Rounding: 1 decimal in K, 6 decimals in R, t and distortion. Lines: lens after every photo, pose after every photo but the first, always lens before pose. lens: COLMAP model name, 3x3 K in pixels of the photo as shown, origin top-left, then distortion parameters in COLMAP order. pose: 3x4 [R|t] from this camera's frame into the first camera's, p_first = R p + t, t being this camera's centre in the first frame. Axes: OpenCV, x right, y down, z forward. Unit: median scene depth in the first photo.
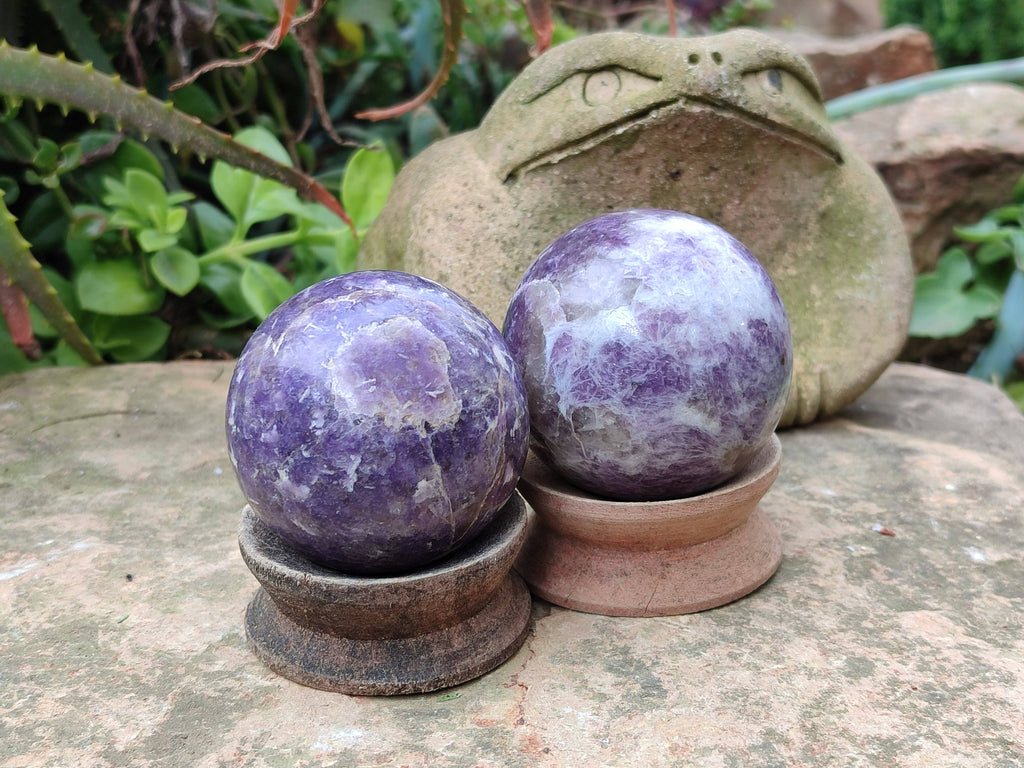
lens RADIAL K [[1583.1, 0, 511.3], [0, 1583.1, 384.1], [0, 0, 1]] dist [0.262004, 0.000000]
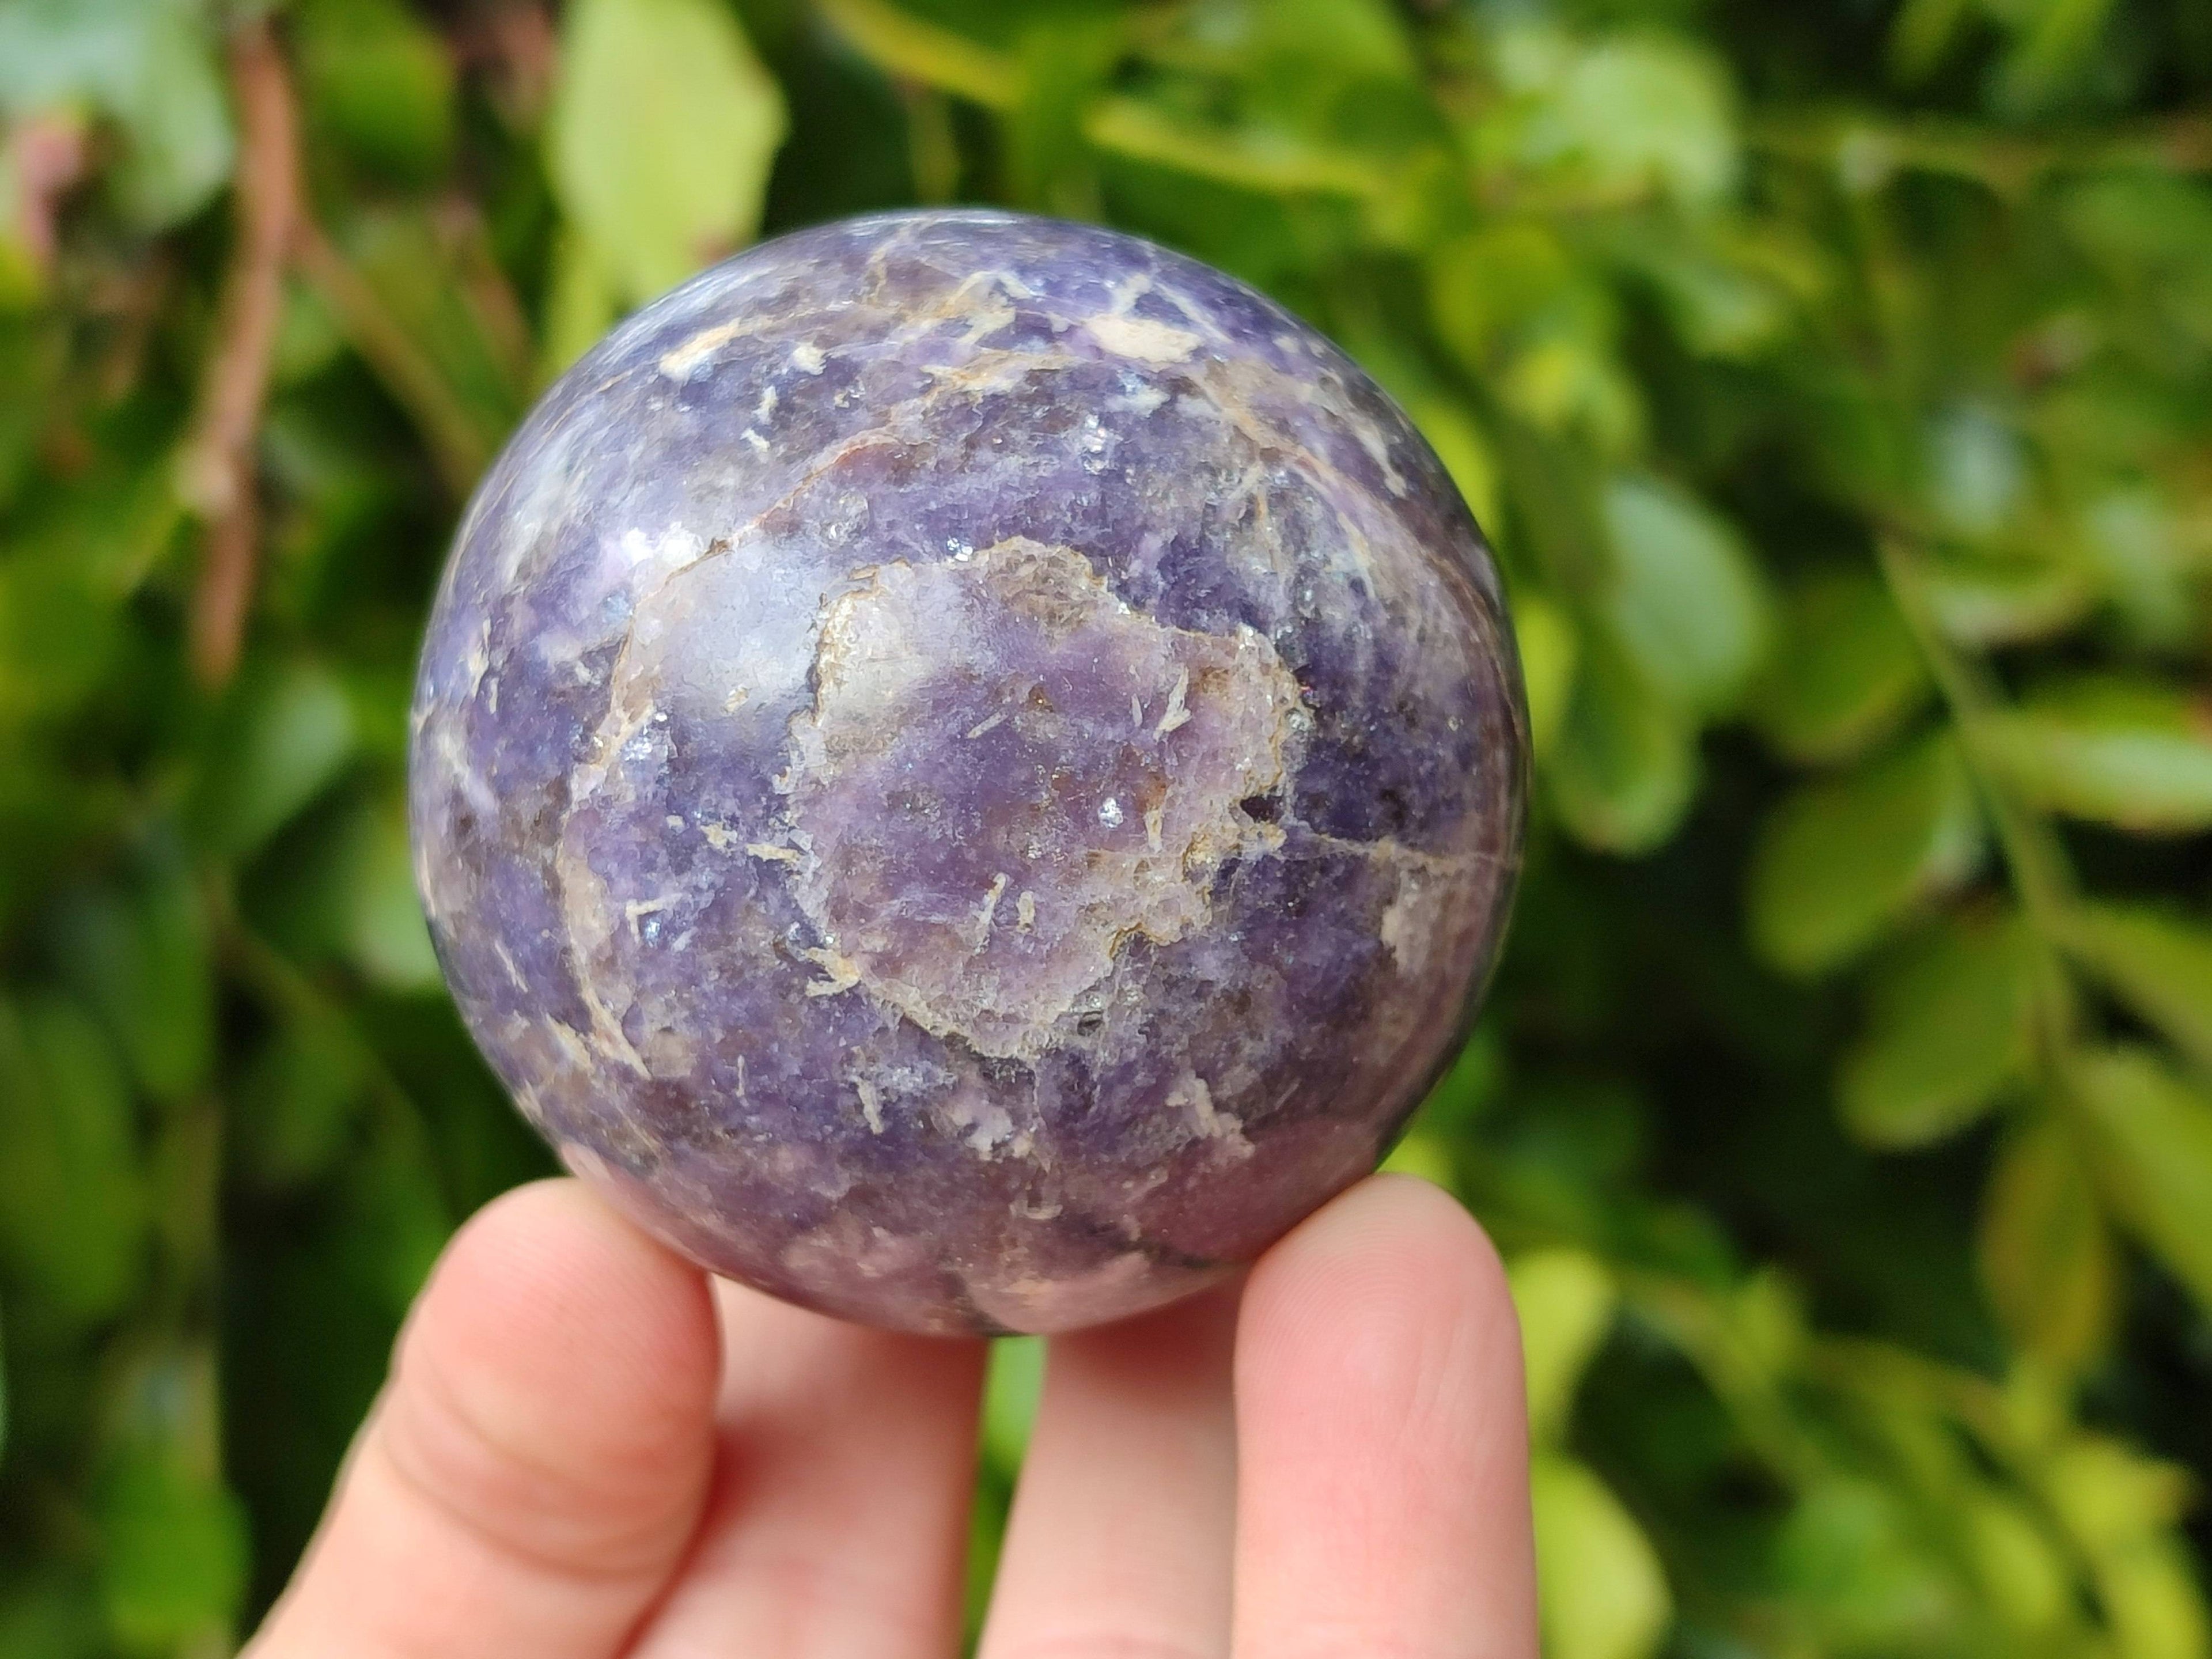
lens RADIAL K [[3419.8, 0, 1106.9], [0, 3419.8, 826.9], [0, 0, 1]] dist [0.262004, 0.000000]
pose [[0.625098, -0.768996, -0.133782, 0.003316], [0.736673, 0.524579, 0.426766, -0.226231], [-0.258002, -0.365324, 0.894412, 0.509836]]
